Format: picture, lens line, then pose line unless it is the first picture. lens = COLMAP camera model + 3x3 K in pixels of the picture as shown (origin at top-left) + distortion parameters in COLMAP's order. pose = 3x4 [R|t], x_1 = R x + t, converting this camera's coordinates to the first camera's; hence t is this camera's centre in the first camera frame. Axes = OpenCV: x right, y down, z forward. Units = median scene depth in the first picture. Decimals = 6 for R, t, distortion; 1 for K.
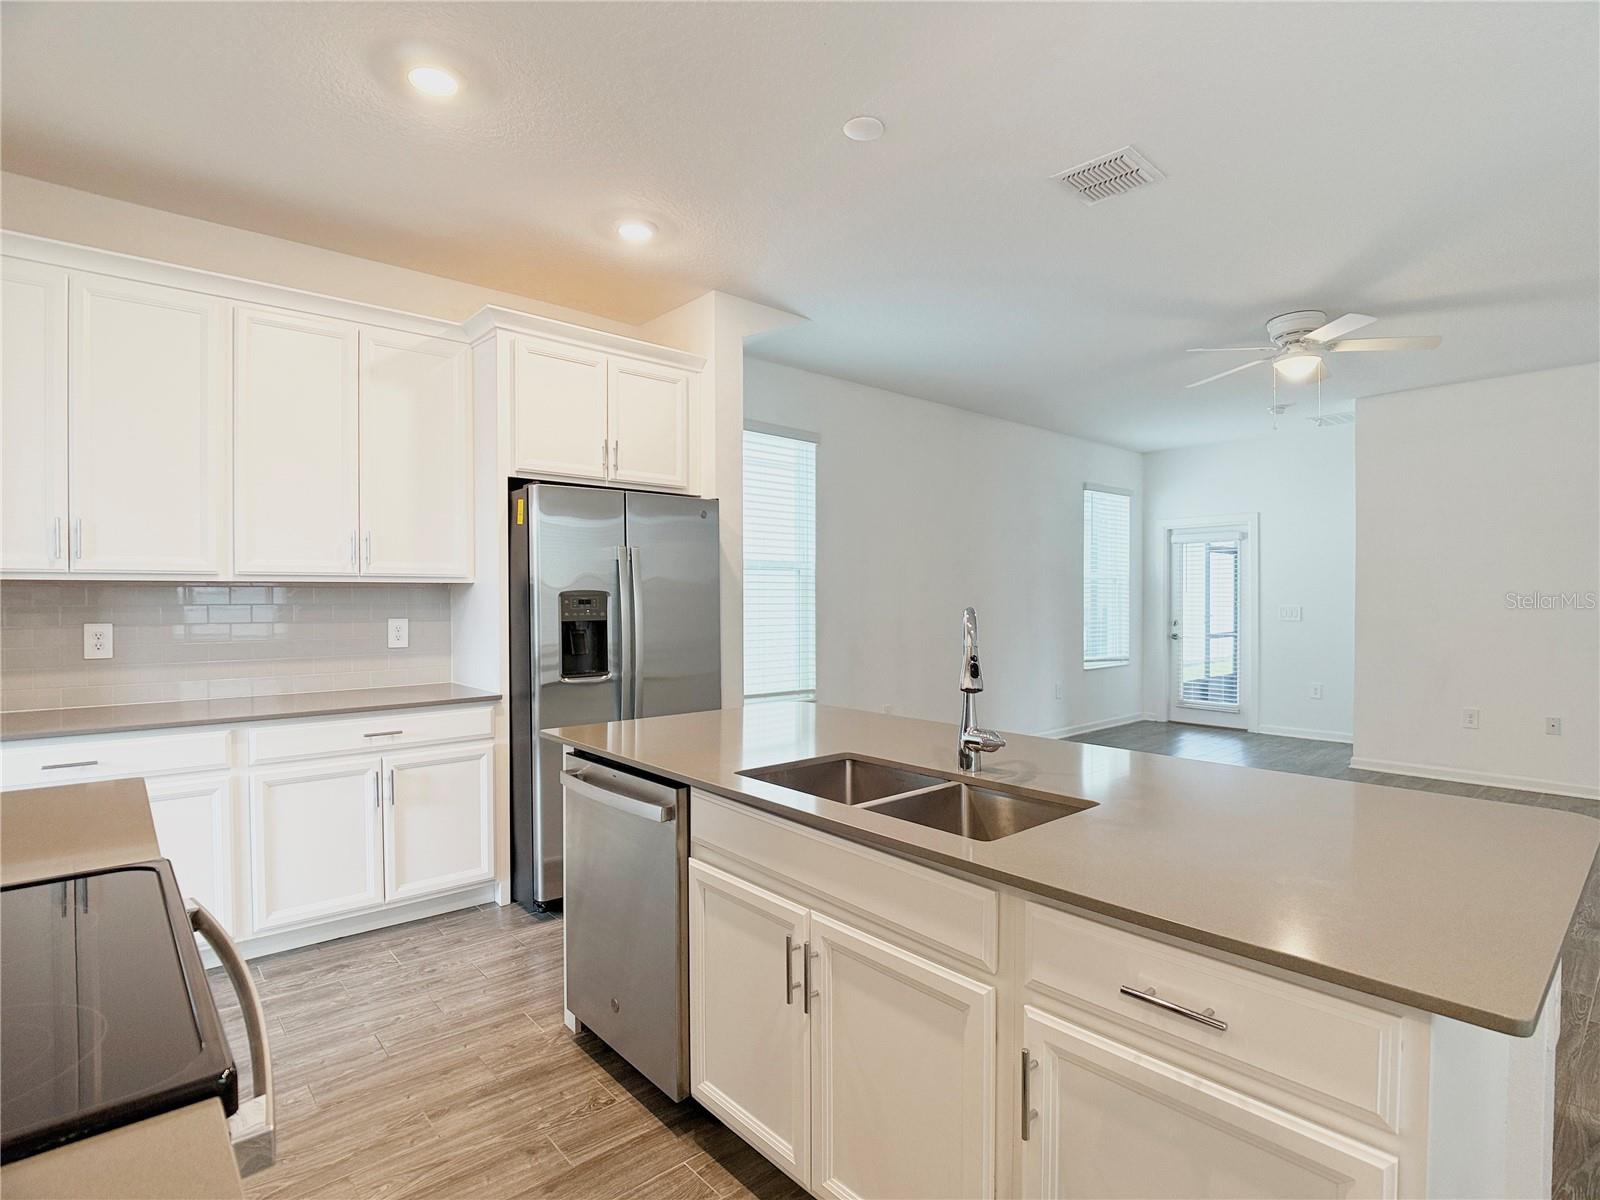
lens RADIAL K [[813.3, 0, 816.7], [0, 813.3, 592.7], [0, 0, 1]] dist [-0.023865, 0.002303]
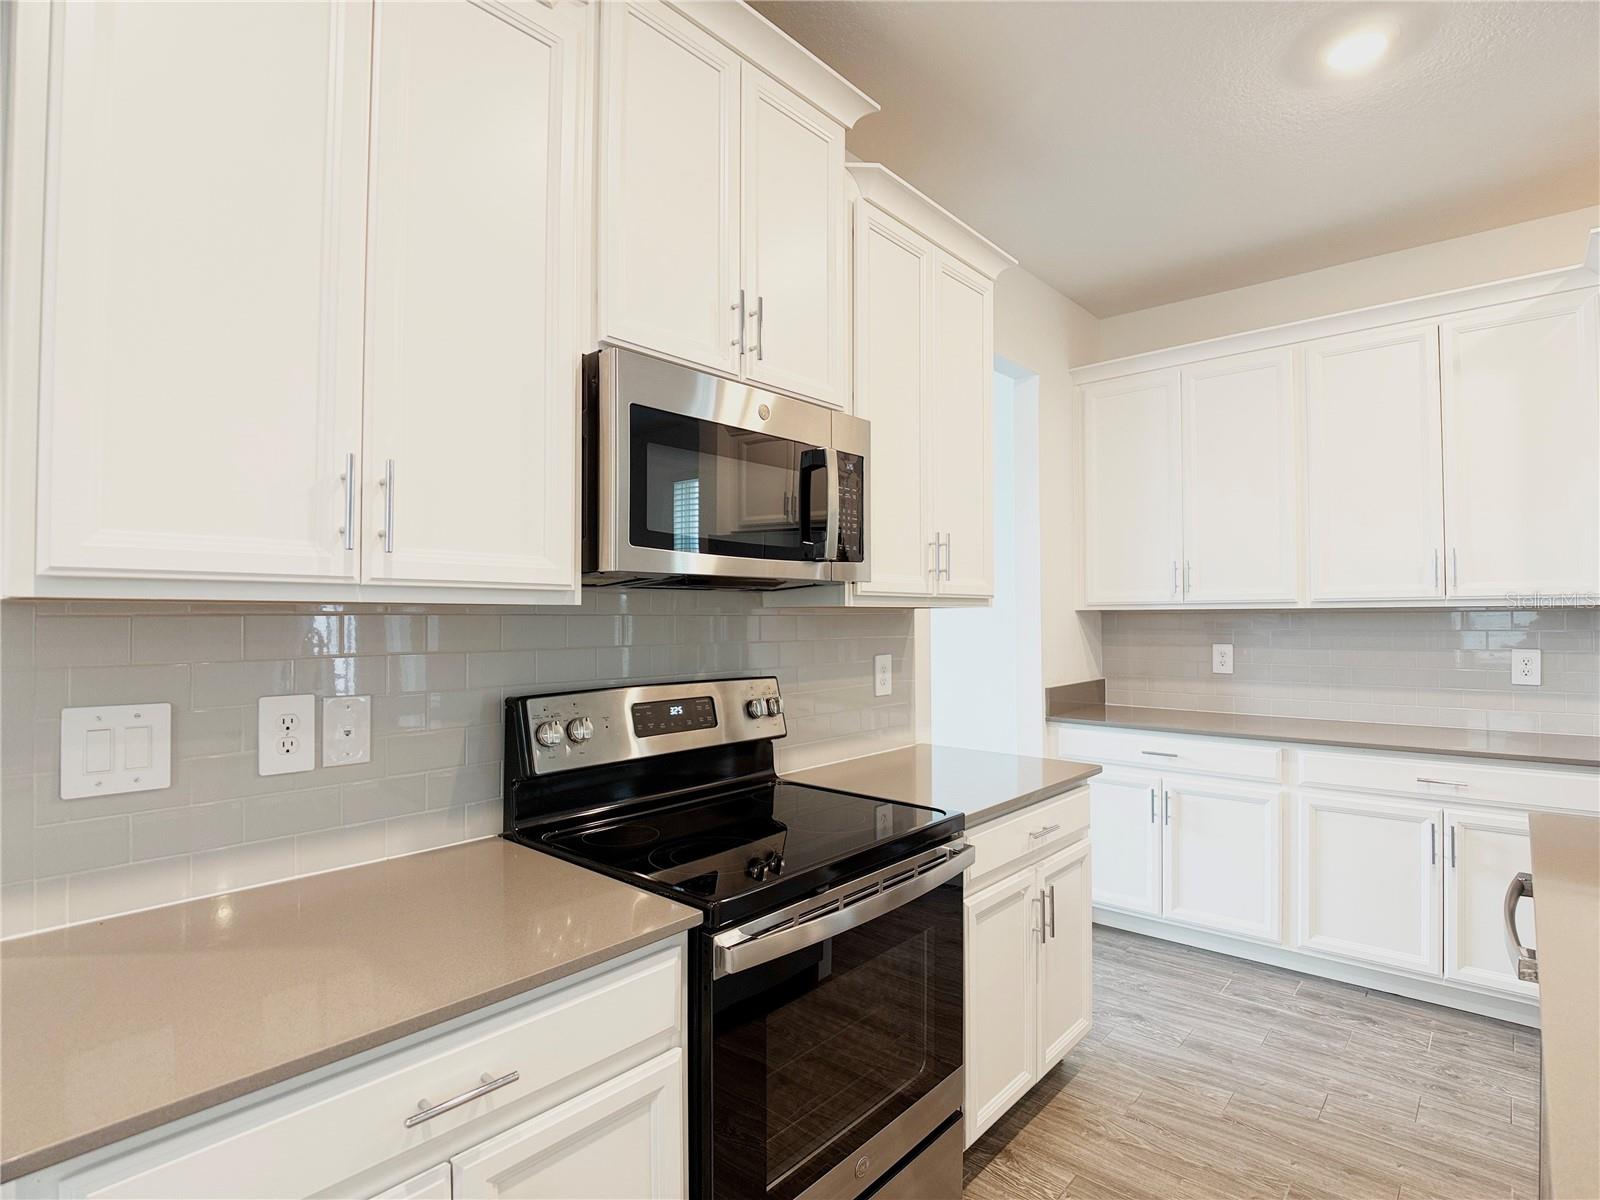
lens RADIAL K [[813.3, 0, 818.4], [0, 813.3, 605.4], [0, 0, 1]] dist [-0.023865, 0.002303]
pose [[0.131375, -0.016562, -0.991194, 0.152948], [0.002359, 0.999863, -0.016394, -0.001535], [0.991330, -0.000185, 0.131396, 0.147011]]
